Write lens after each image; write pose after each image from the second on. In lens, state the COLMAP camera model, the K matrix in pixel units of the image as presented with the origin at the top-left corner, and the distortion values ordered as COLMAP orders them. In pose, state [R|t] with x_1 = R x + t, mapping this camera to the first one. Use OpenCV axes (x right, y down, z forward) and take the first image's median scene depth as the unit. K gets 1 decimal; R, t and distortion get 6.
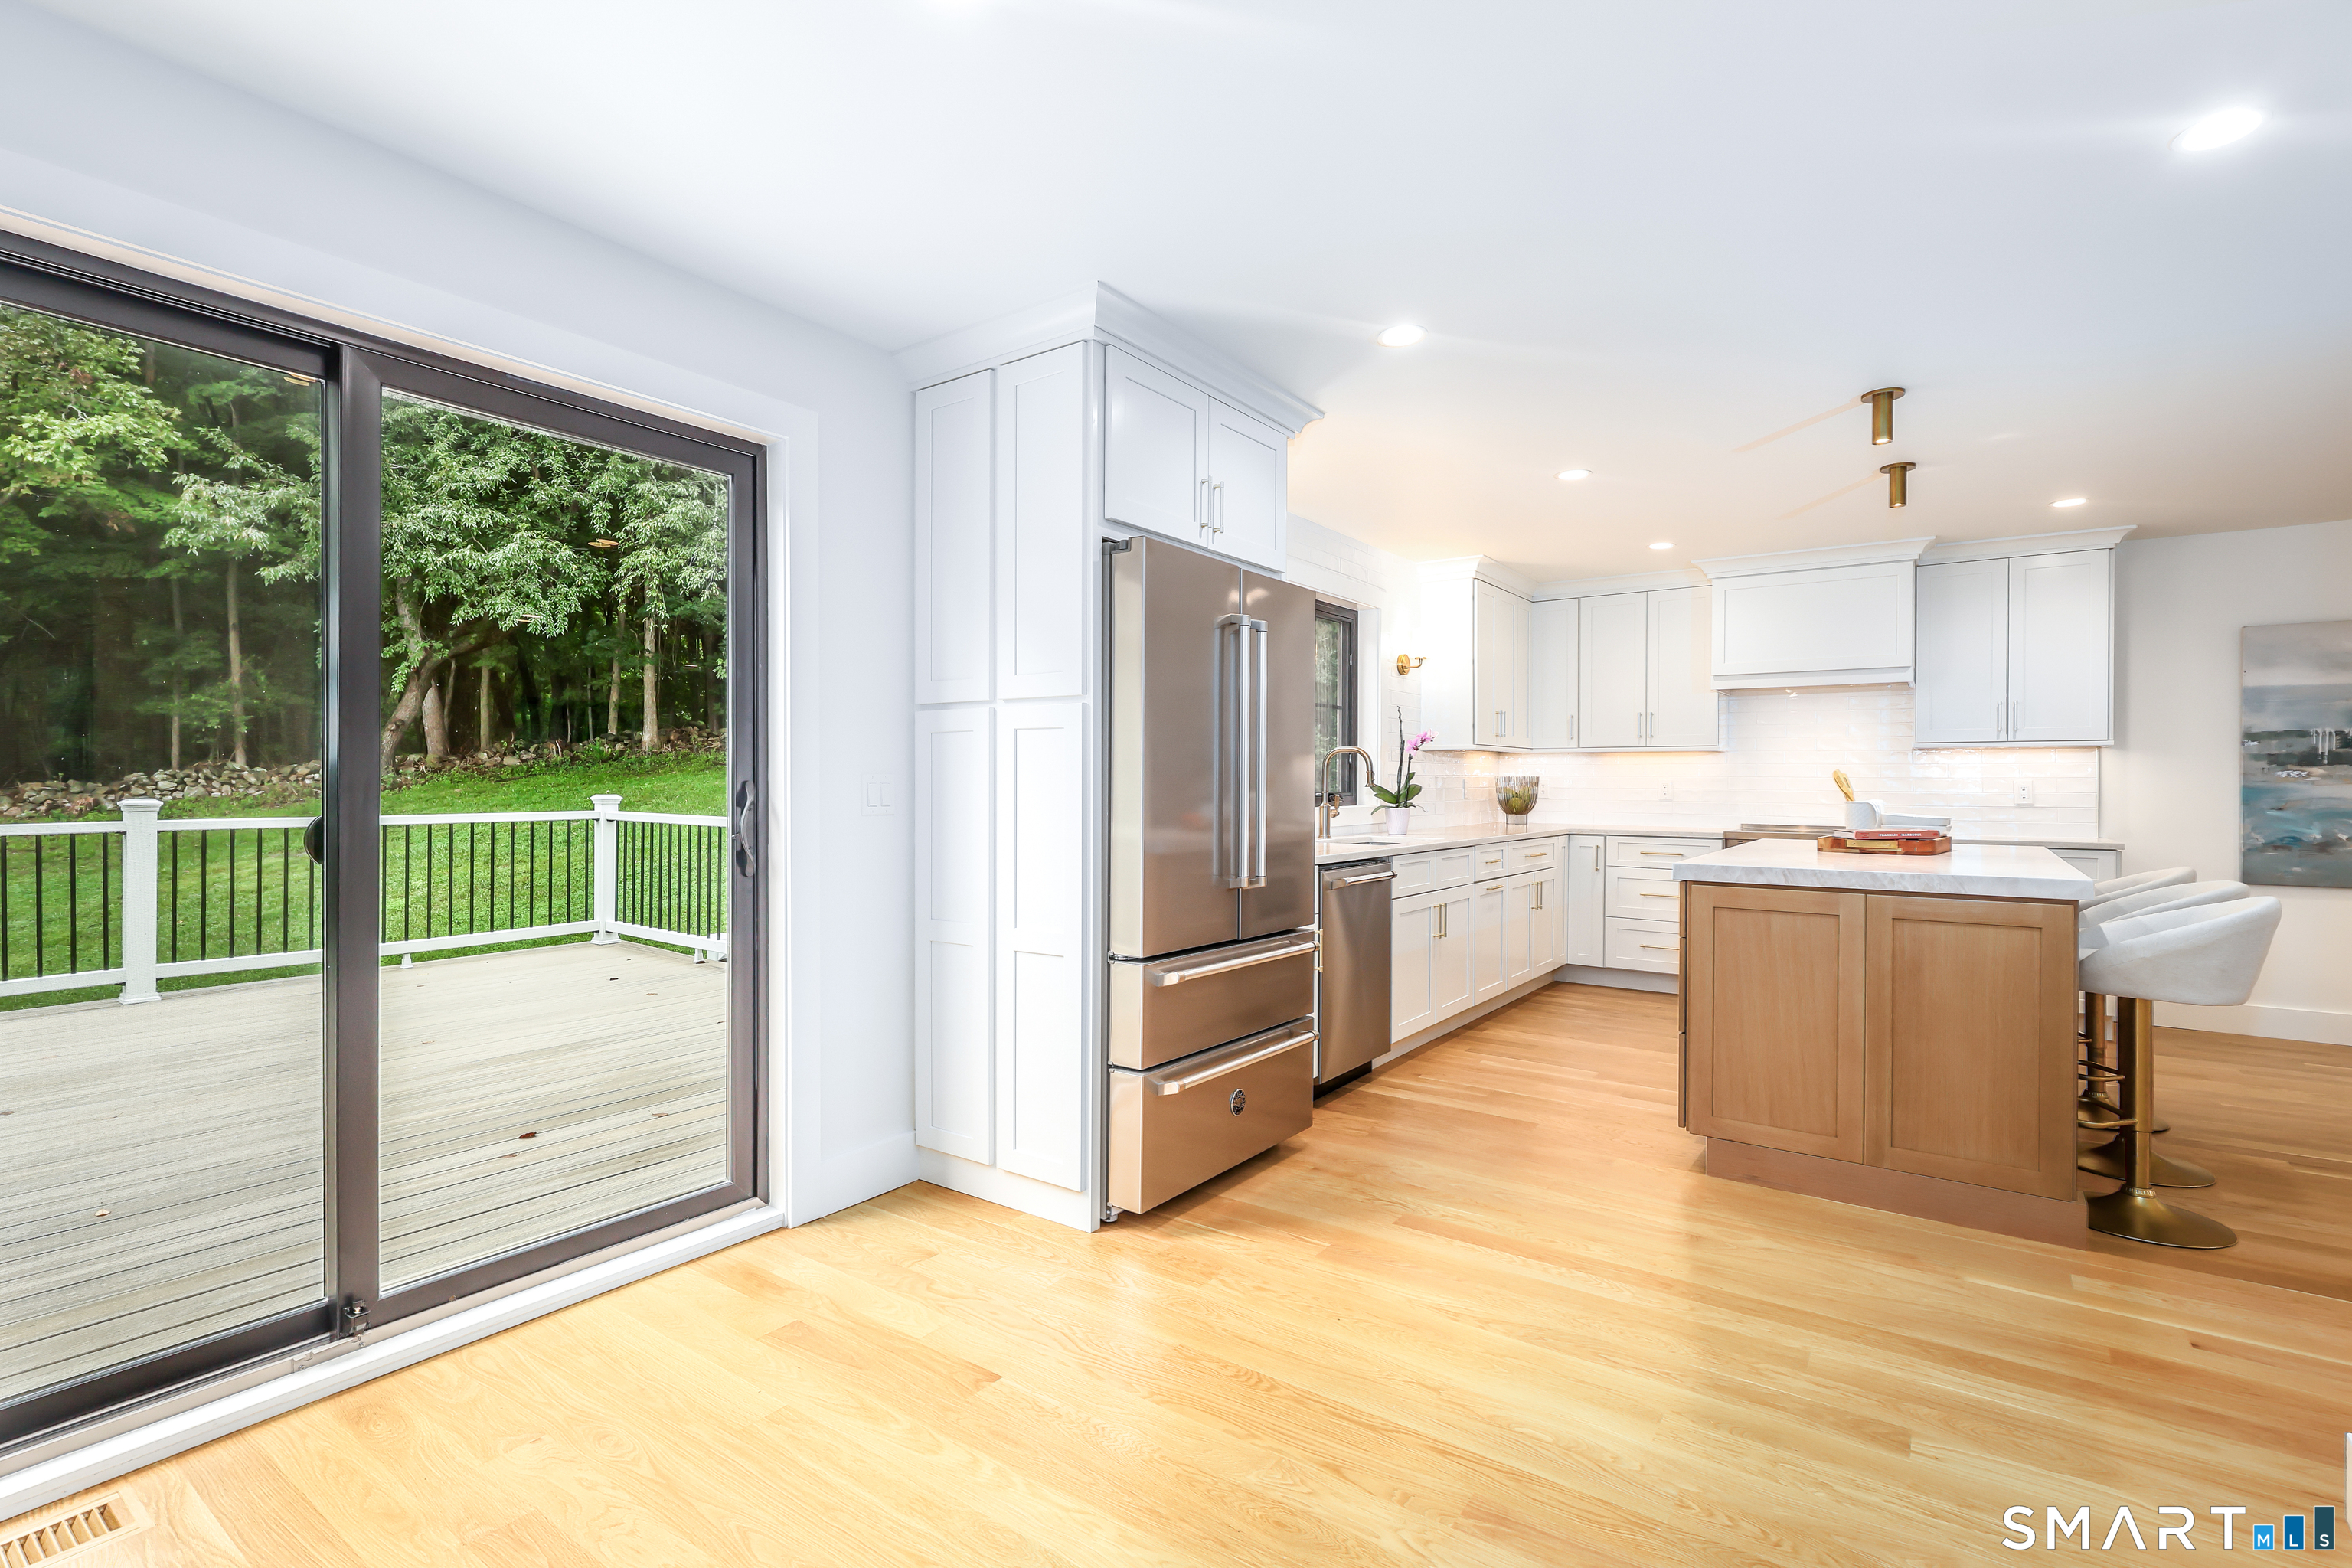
lens RADIAL K [[1102.5, 0, 1185.4], [0, 1102.5, 783.3], [0, 0, 1]] dist [-0.004988, 0.002267]
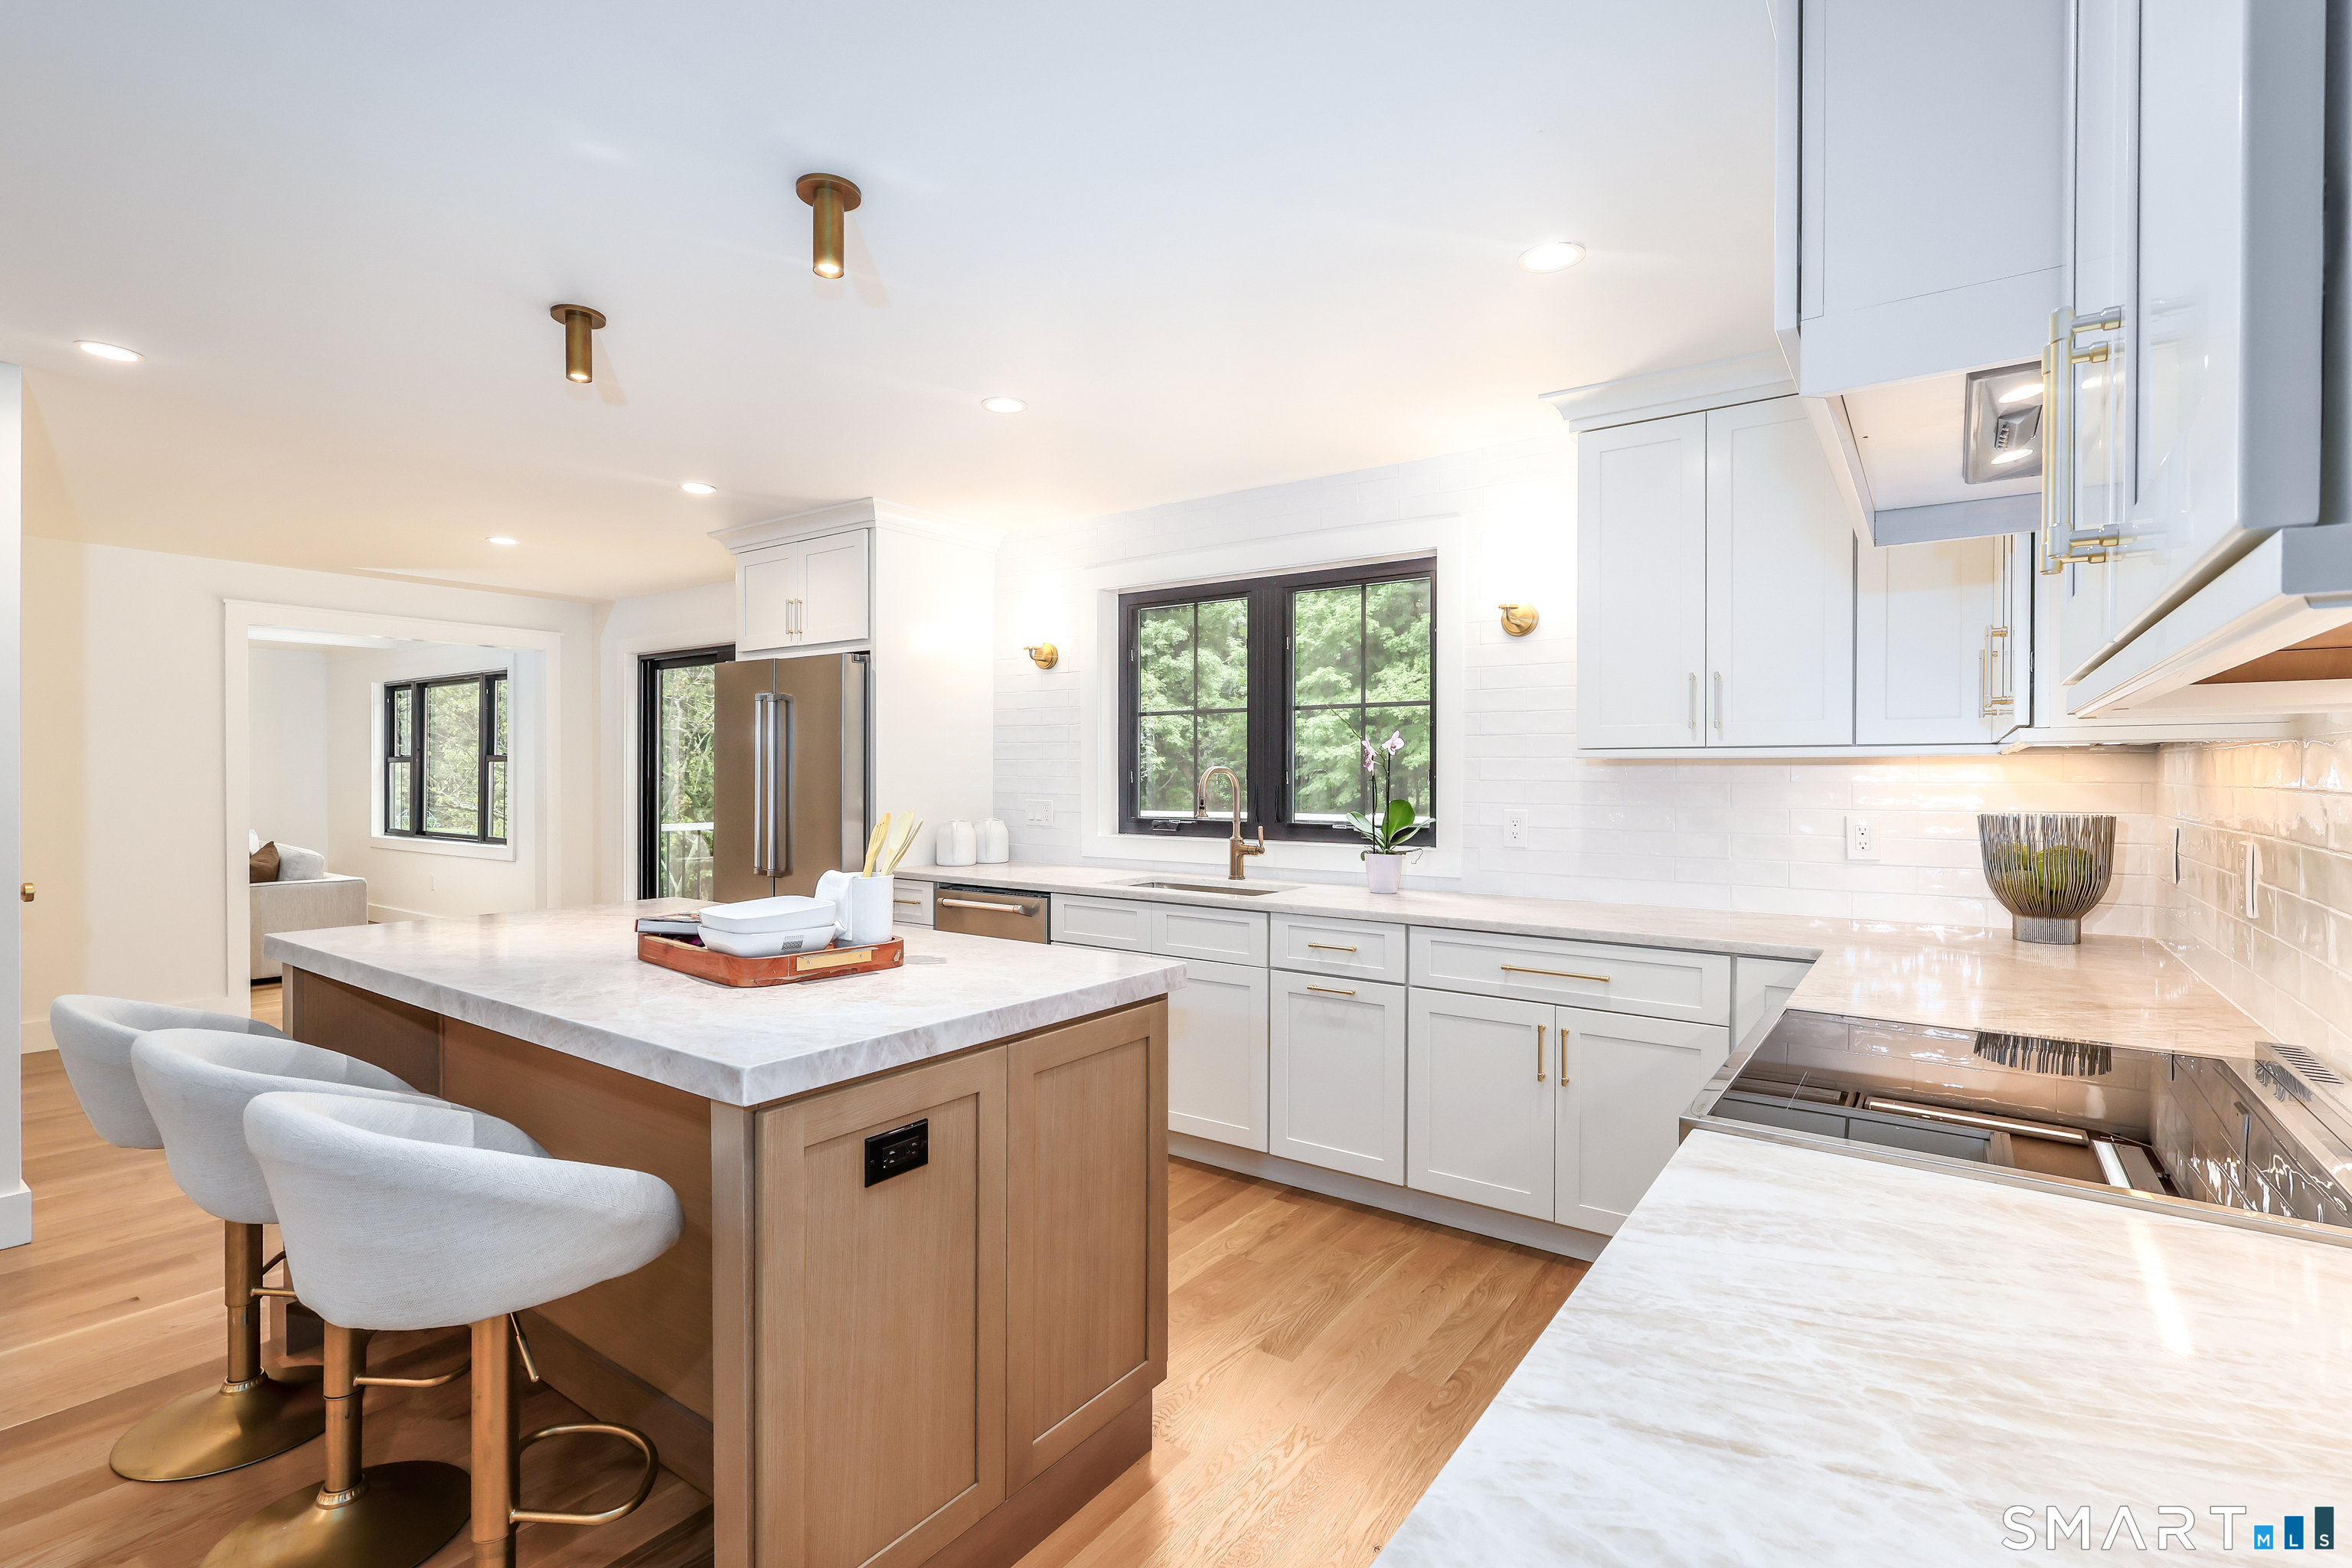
lens RADIAL K [[1102.5, 0, 1150.1], [0, 1102.5, 776.1], [0, 0, 1]] dist [-0.004988, 0.002267]
pose [[-0.019307, -0.005604, -0.999798, 0.941211], [-0.006392, 0.999965, -0.005481, -0.021202], [0.999793, 0.006285, -0.019342, 0.954298]]
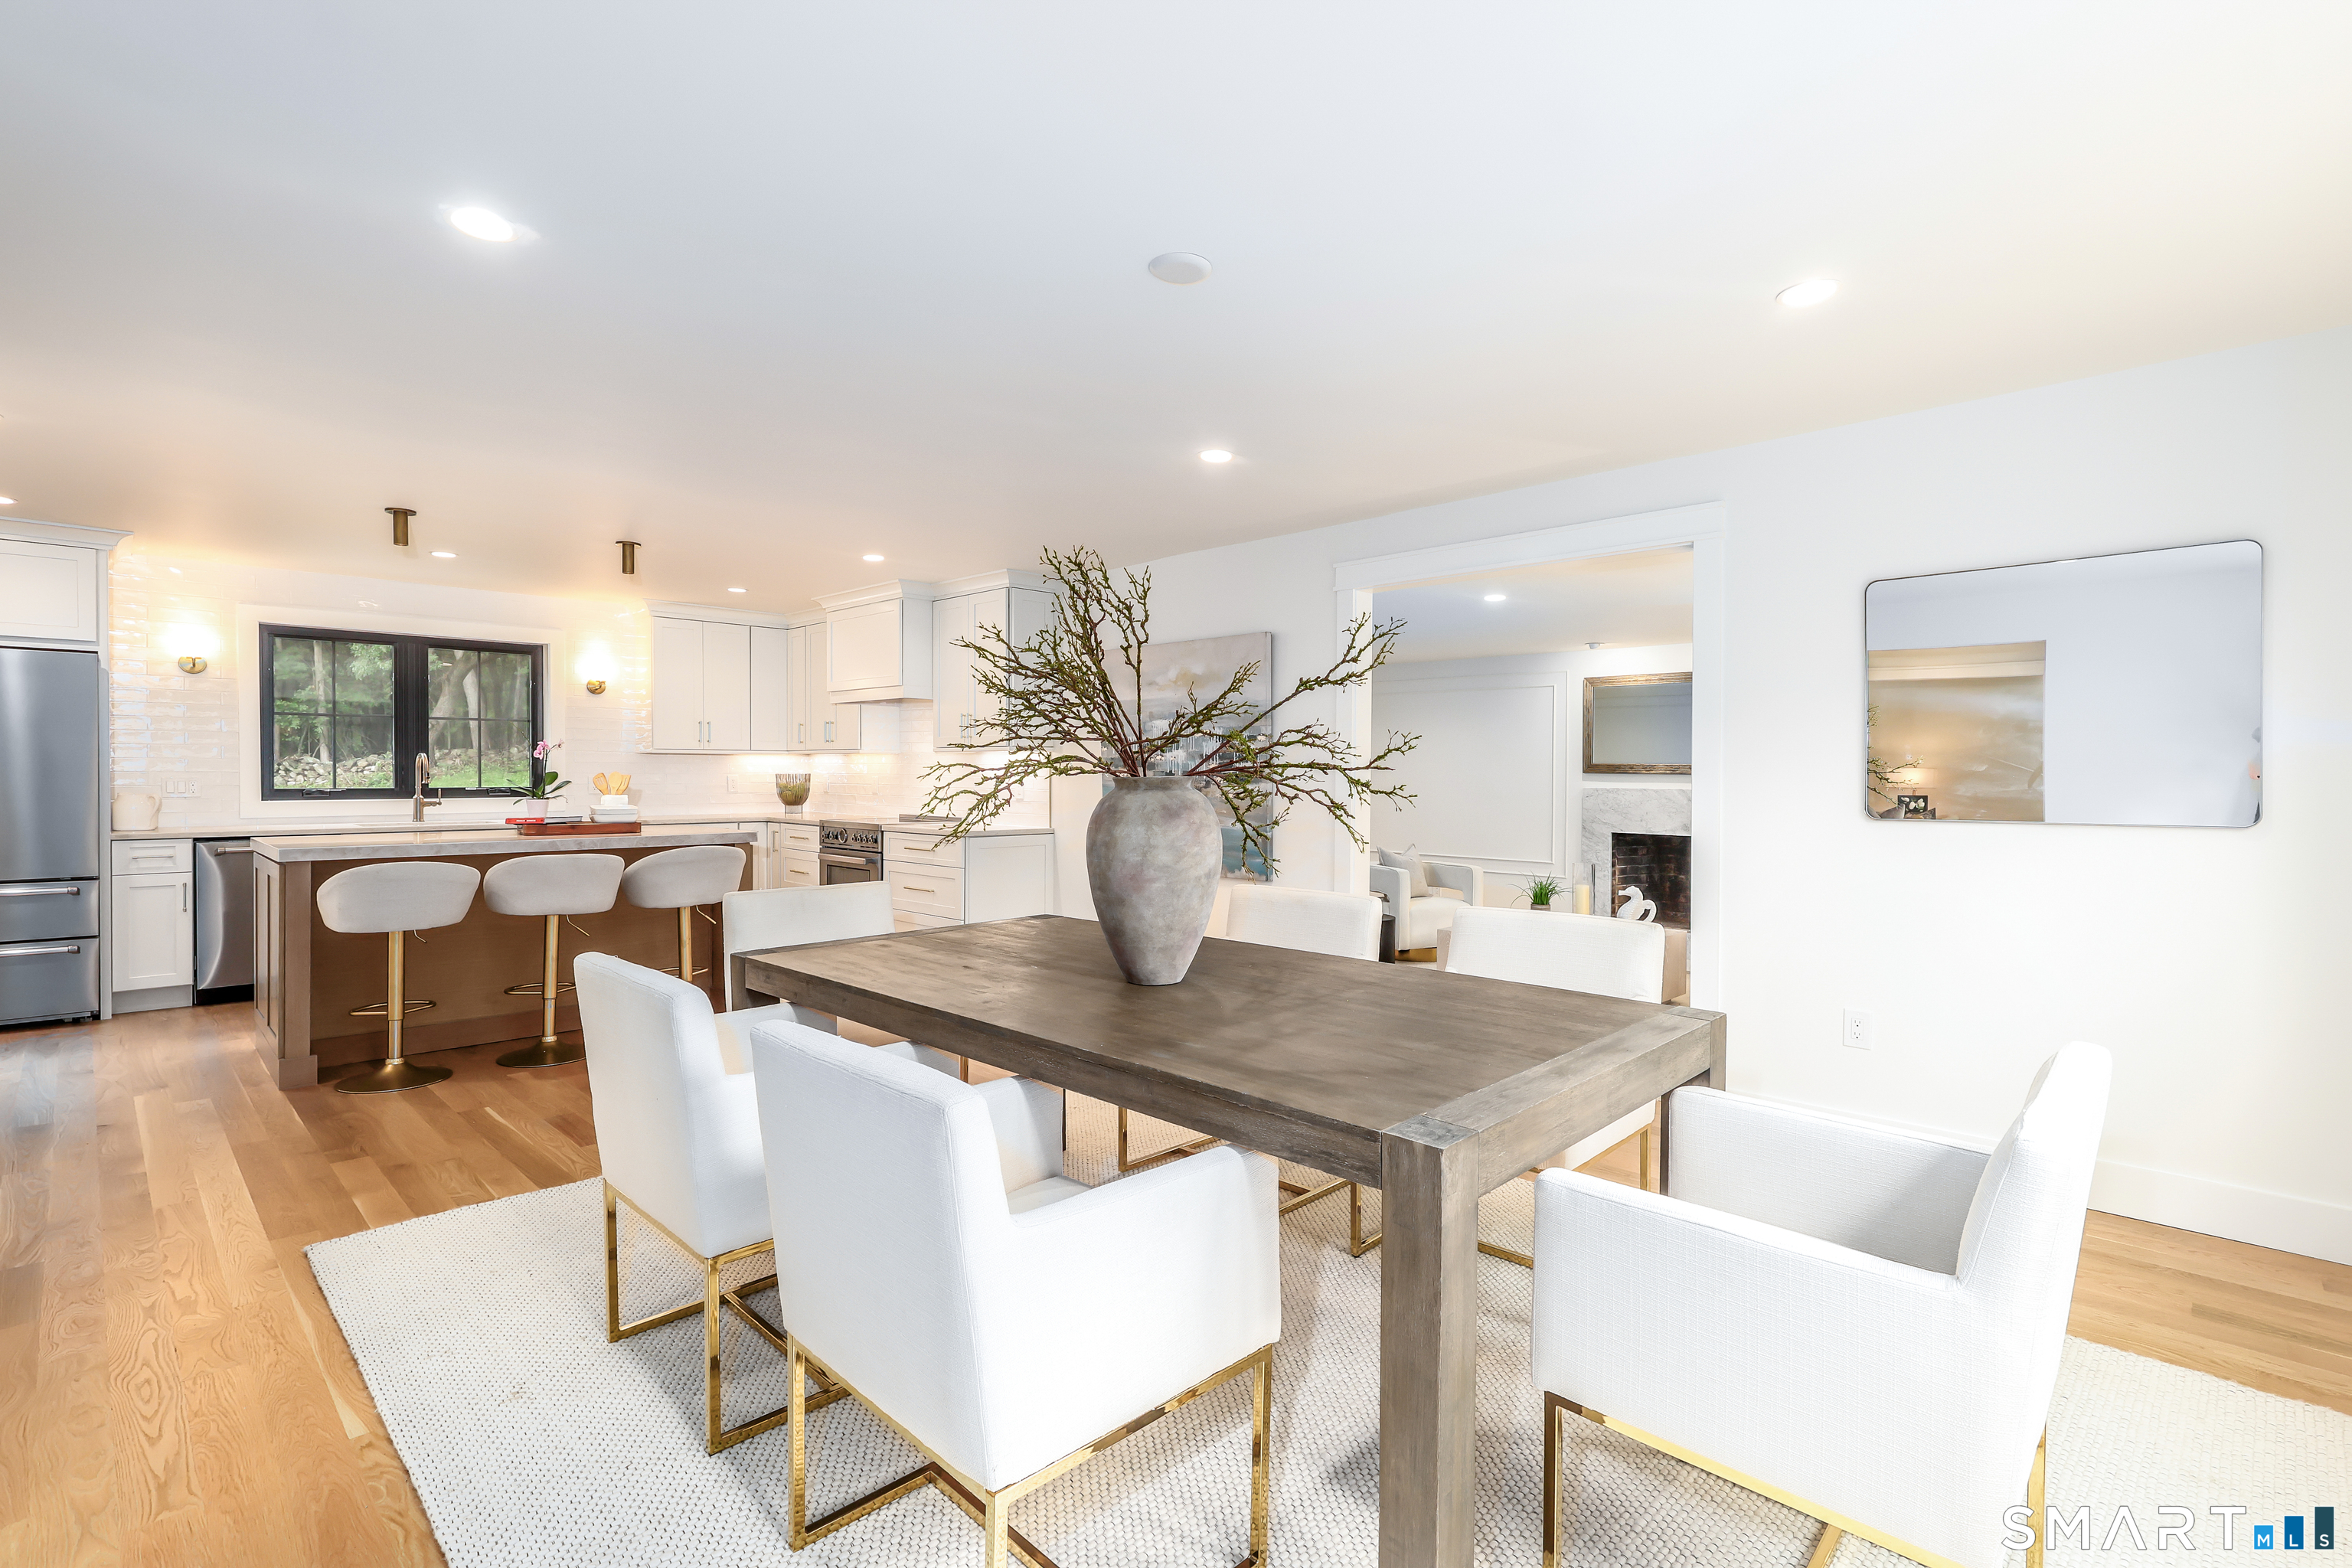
lens RADIAL K [[1102.5, 0, 1204.7], [0, 1102.5, 774.9], [0, 0, 1]] dist [-0.004988, 0.002267]
pose [[0.986361, 0.001015, -0.164594, 1.299617], [-0.000477, 0.999994, 0.003309, -0.012148], [0.164596, -0.003186, 0.986356, -0.167232]]
